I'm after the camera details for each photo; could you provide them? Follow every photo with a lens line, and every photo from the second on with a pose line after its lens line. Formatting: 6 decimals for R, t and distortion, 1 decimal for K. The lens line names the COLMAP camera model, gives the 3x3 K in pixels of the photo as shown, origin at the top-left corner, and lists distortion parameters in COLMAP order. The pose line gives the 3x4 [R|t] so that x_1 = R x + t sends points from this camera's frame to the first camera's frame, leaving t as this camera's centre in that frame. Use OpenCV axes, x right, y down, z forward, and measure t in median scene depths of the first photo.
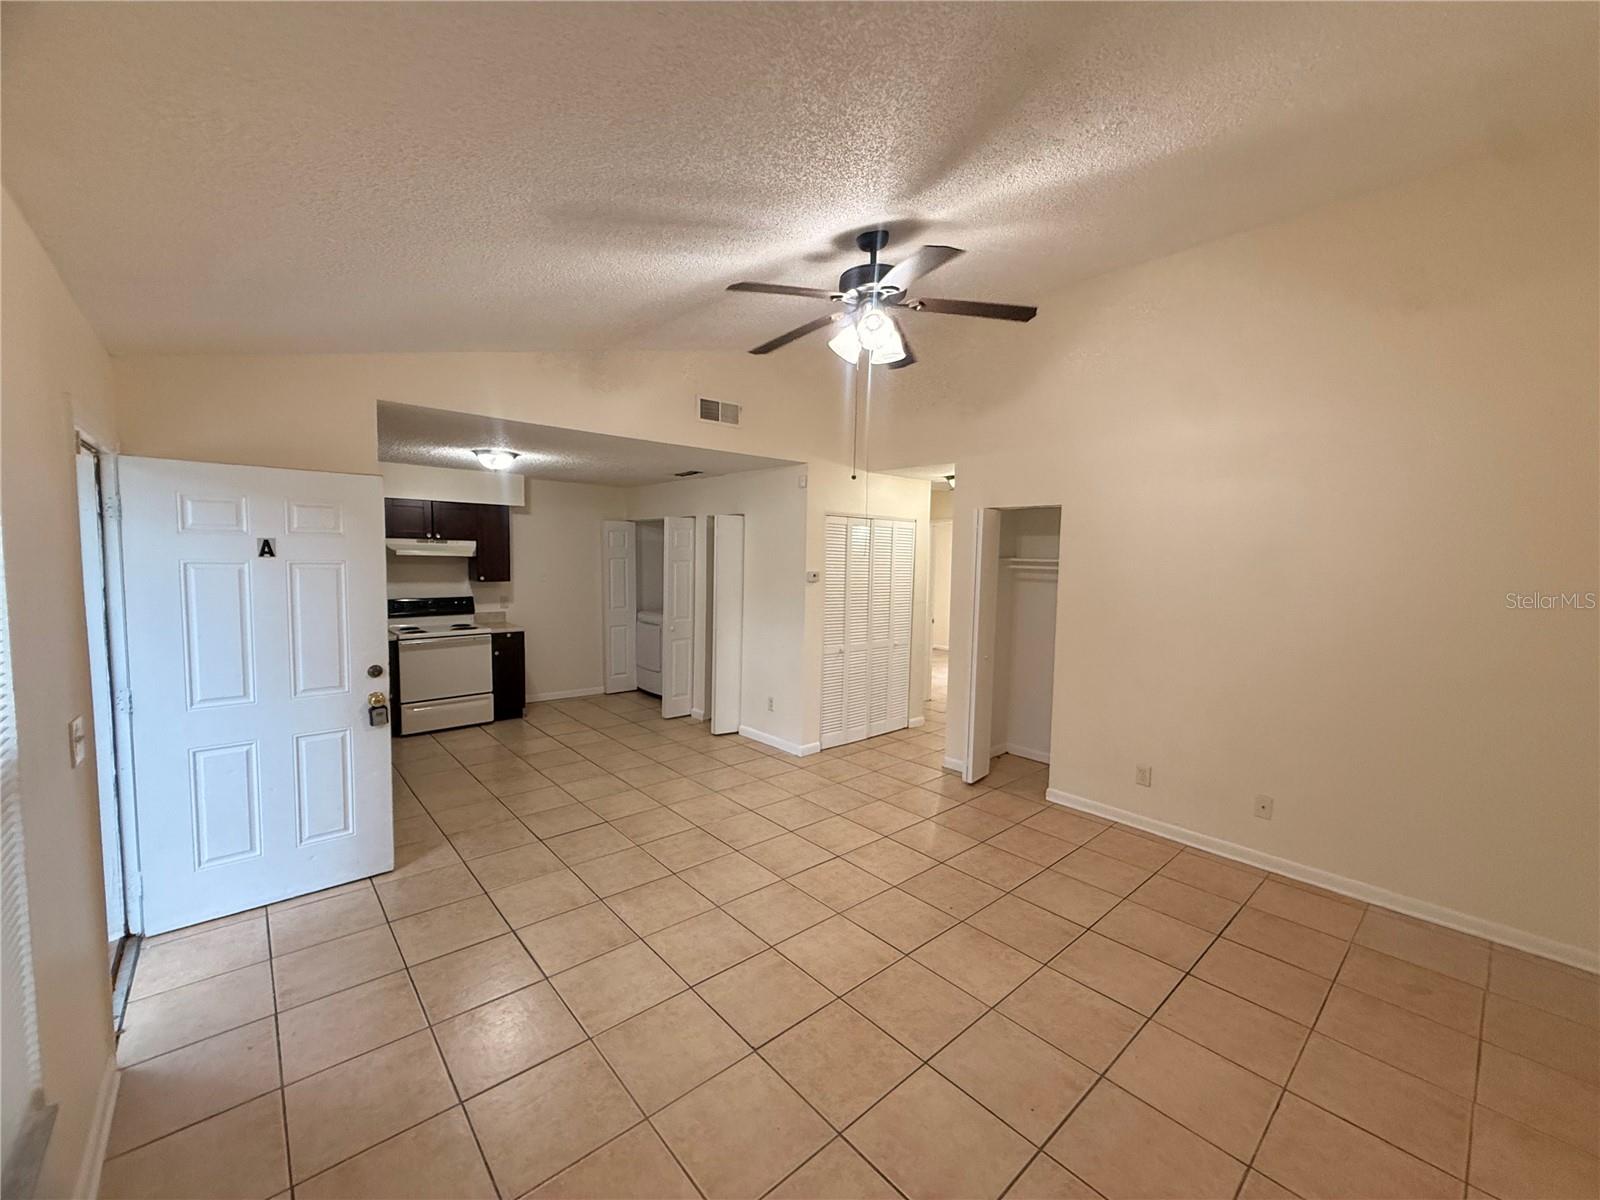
lens RADIAL K [[639.5, 0, 792.7], [0, 639.5, 603.9], [0, 0, 1]] dist [0.000808, 0.000151]
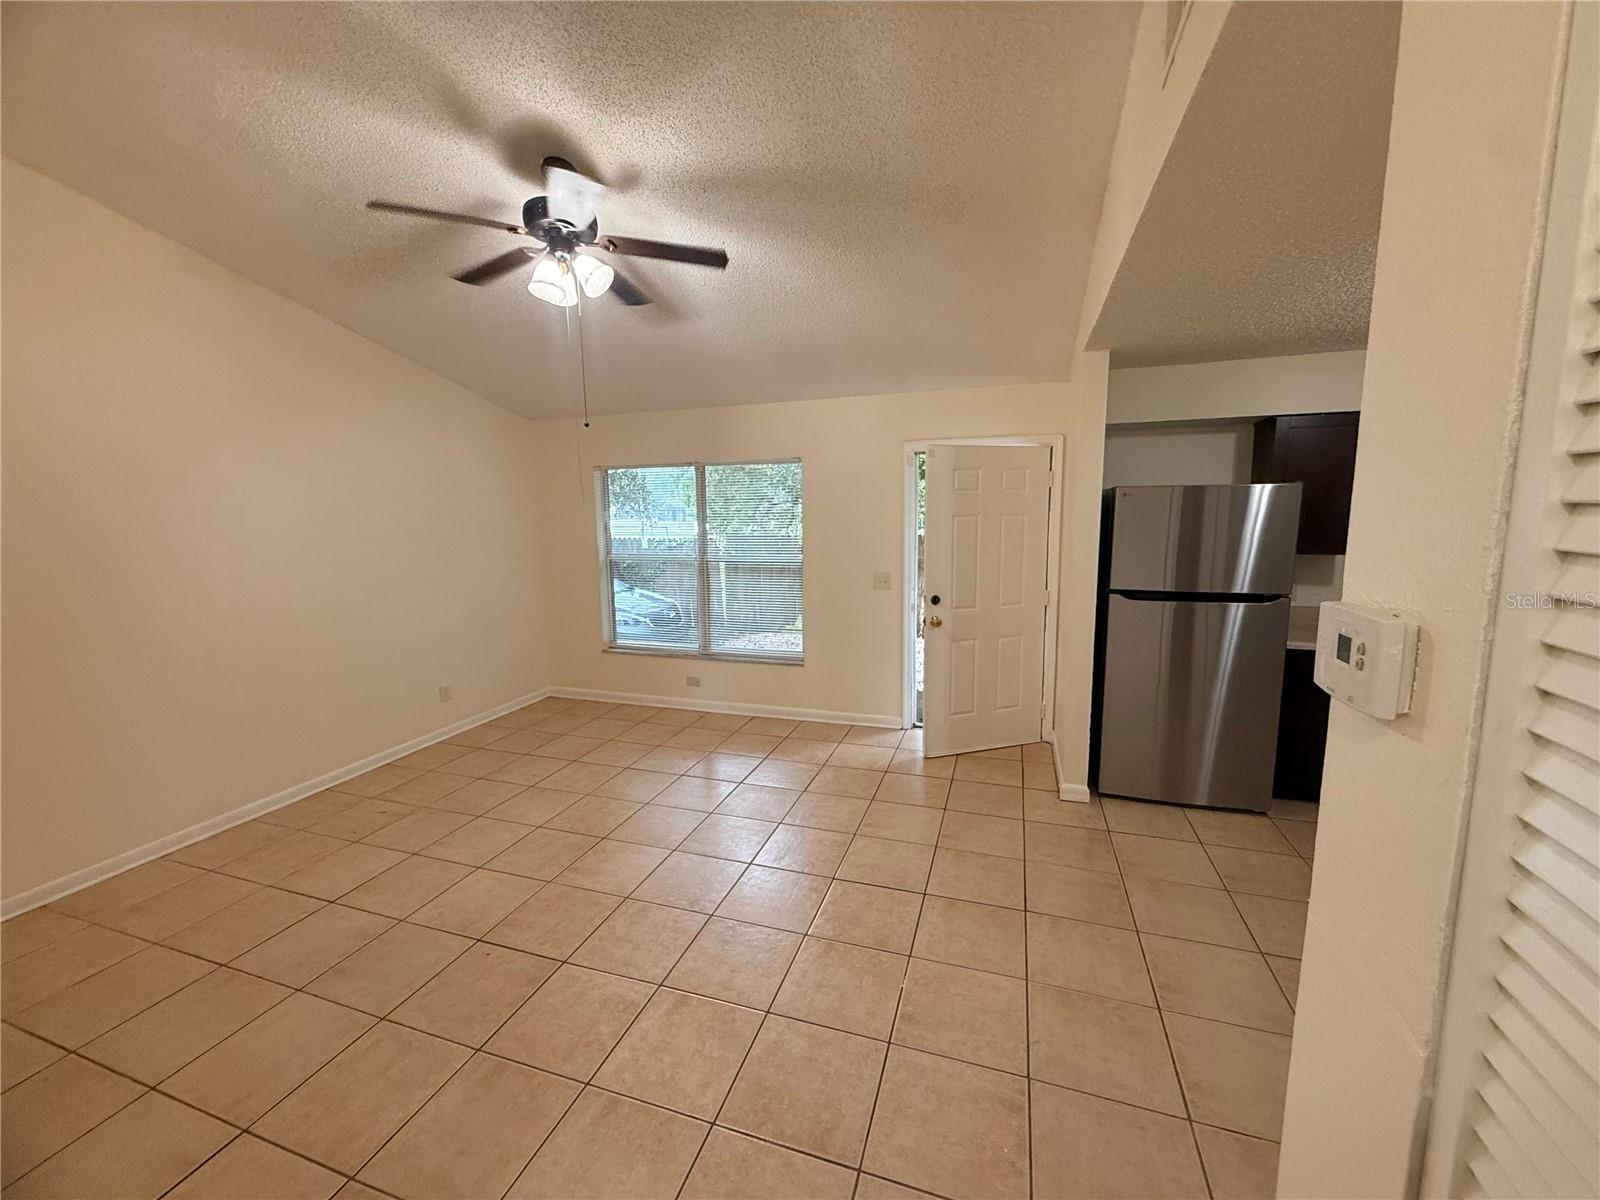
lens RADIAL K [[634.4, 0, 792.7], [0, 634.4, 598.0], [0, 0, 1]] dist [0.002512, 0.000336]
pose [[-0.864088, 0.067110, -0.498848, 0.149321], [-0.039885, 0.978827, 0.200768, -0.066725], [0.501759, 0.193378, -0.843115, 0.914385]]
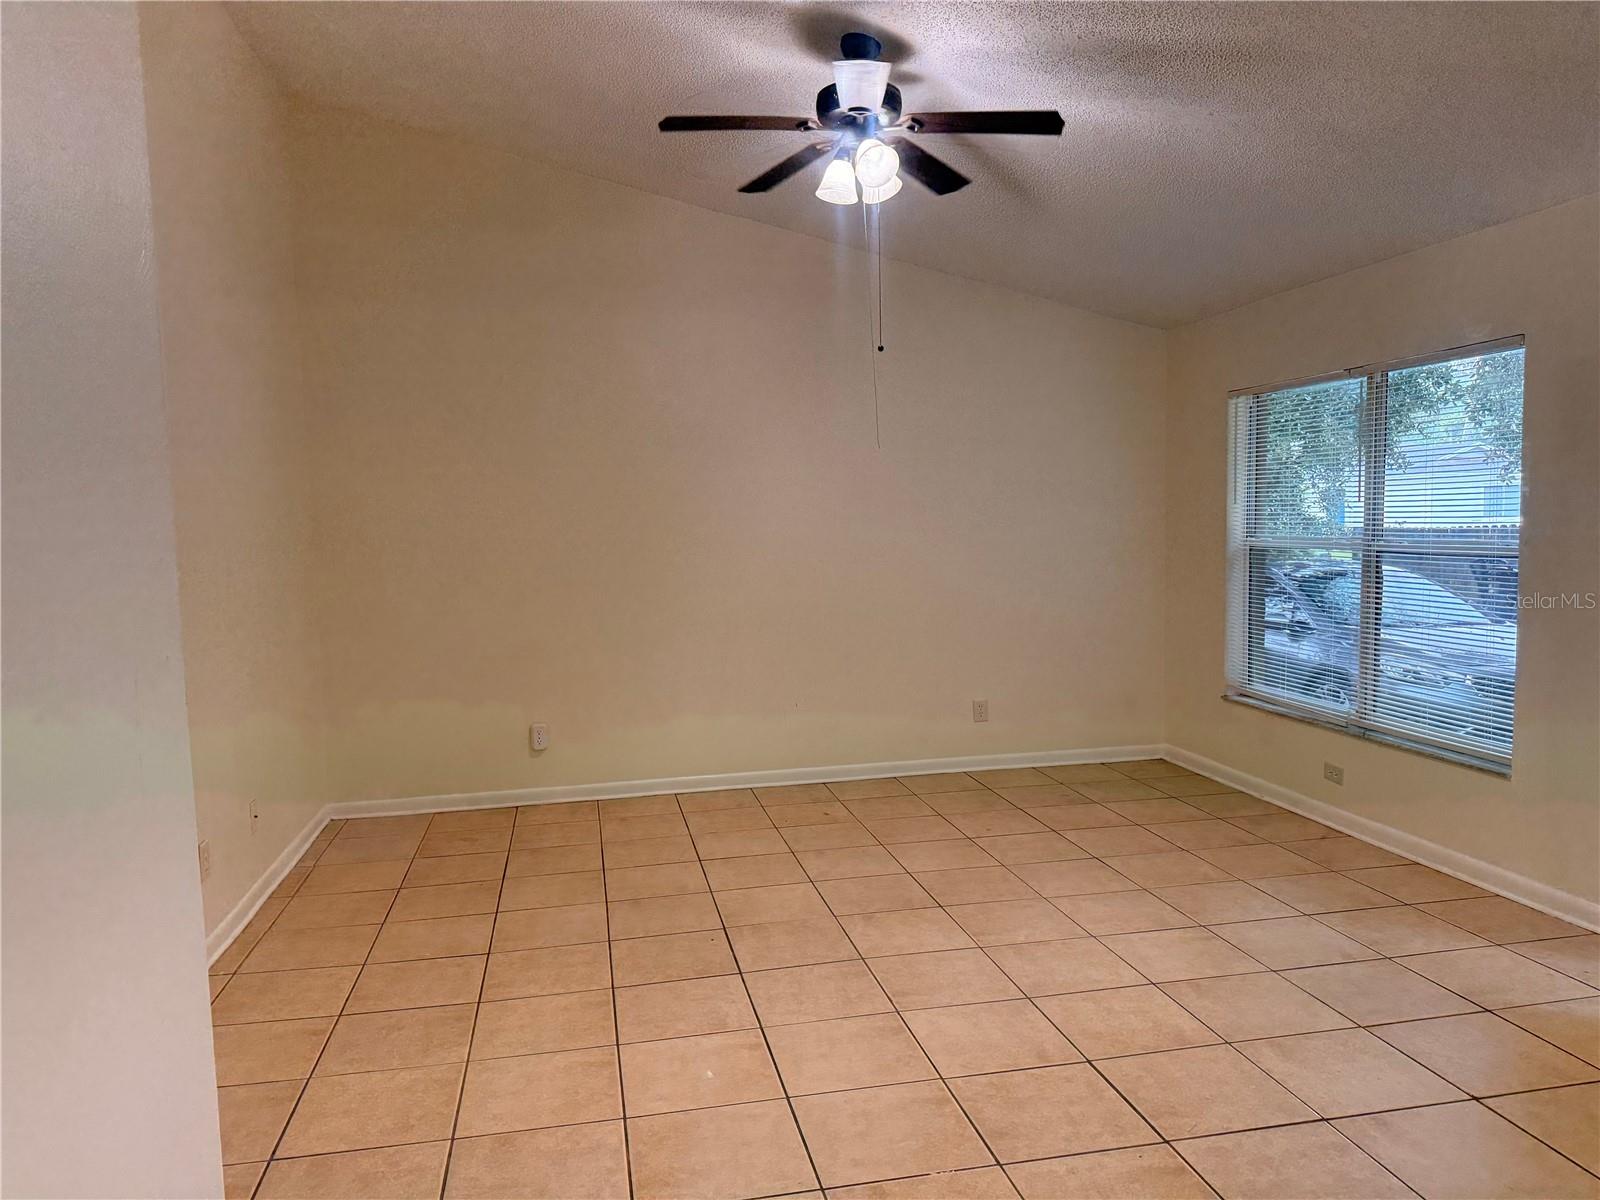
lens RADIAL K [[1134.0, 0, 810.7], [0, 1134.0, 618.3], [0, 0, 1]] dist [0.060000, -0.098168]
pose [[-0.873733, -0.043686, 0.484441, -0.234045], [0.045839, 0.984131, 0.171422, -0.048455], [-0.484242, 0.171984, -0.857865, 1.026085]]
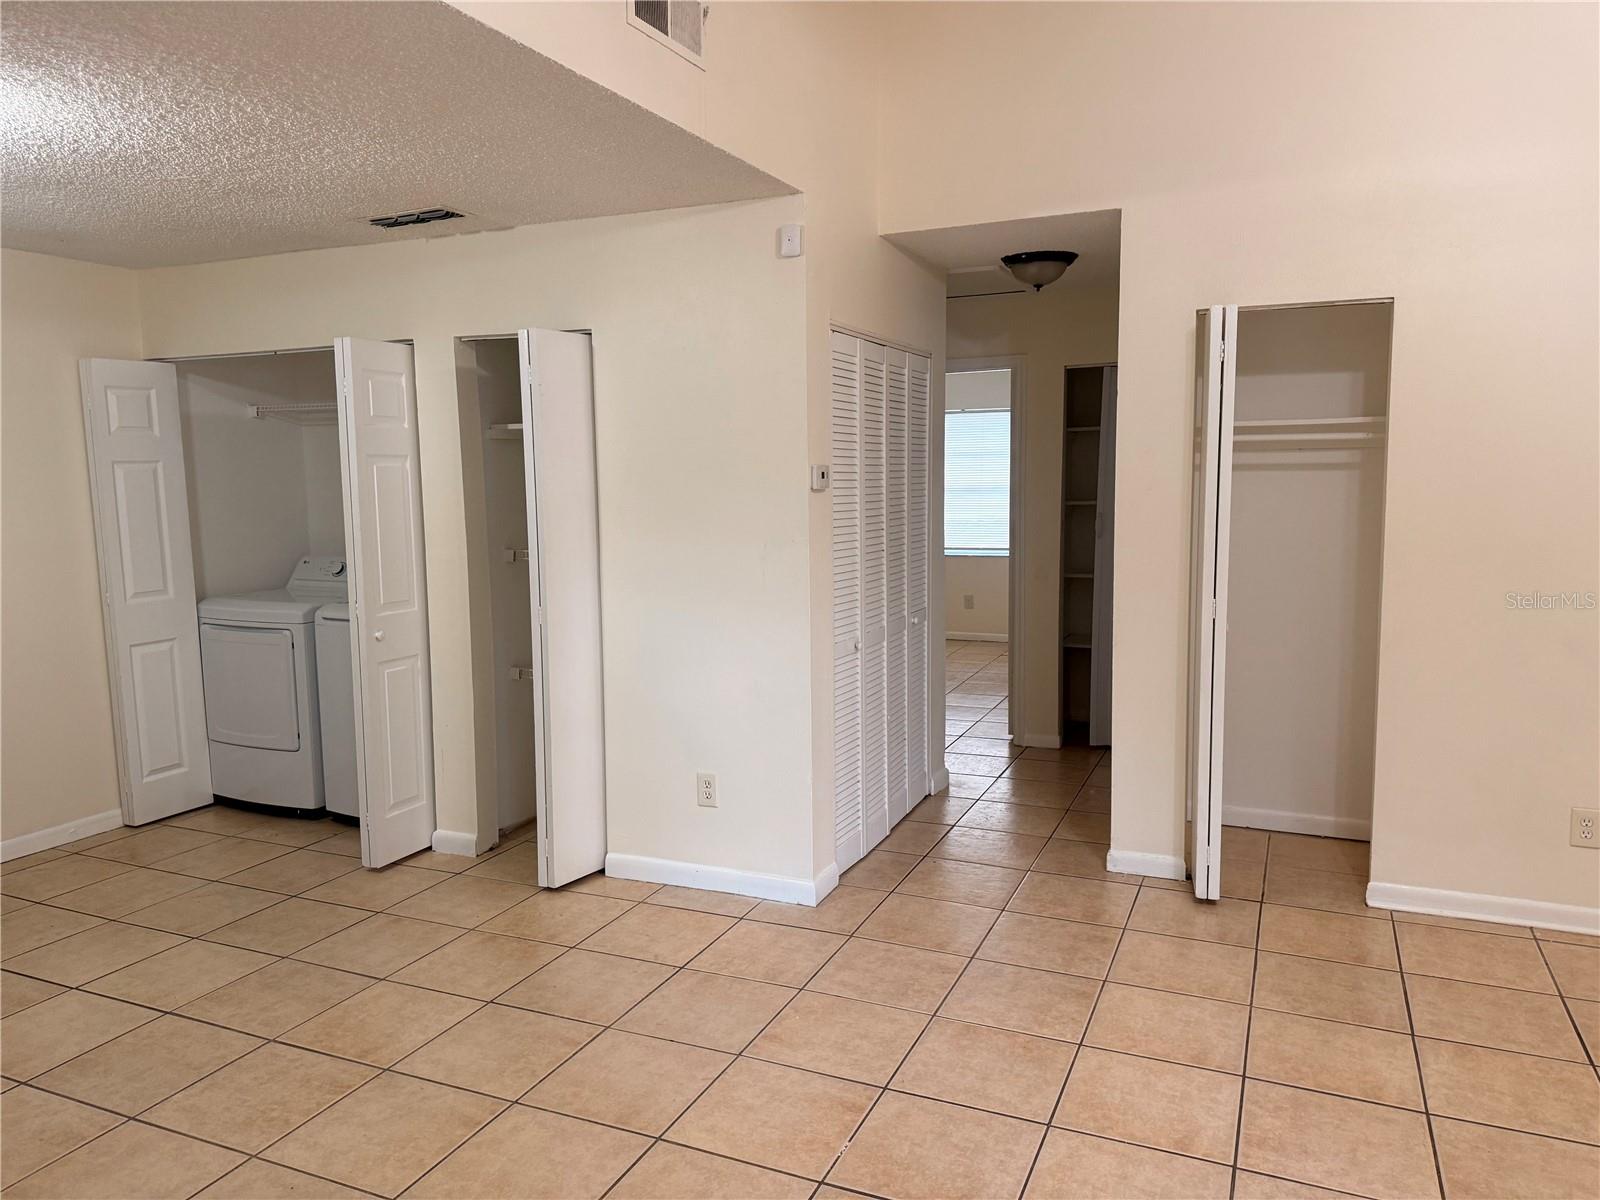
lens RADIAL K [[1126.1, 0, 803.4], [0, 1126.1, 603.5], [0, 0, 1]] dist [0.071483, -0.095589]
pose [[0.904928, -0.081531, 0.417682, -0.257064], [0.063972, 0.996385, 0.055895, -0.001496], [-0.420729, -0.023861, 0.906873, 0.295157]]
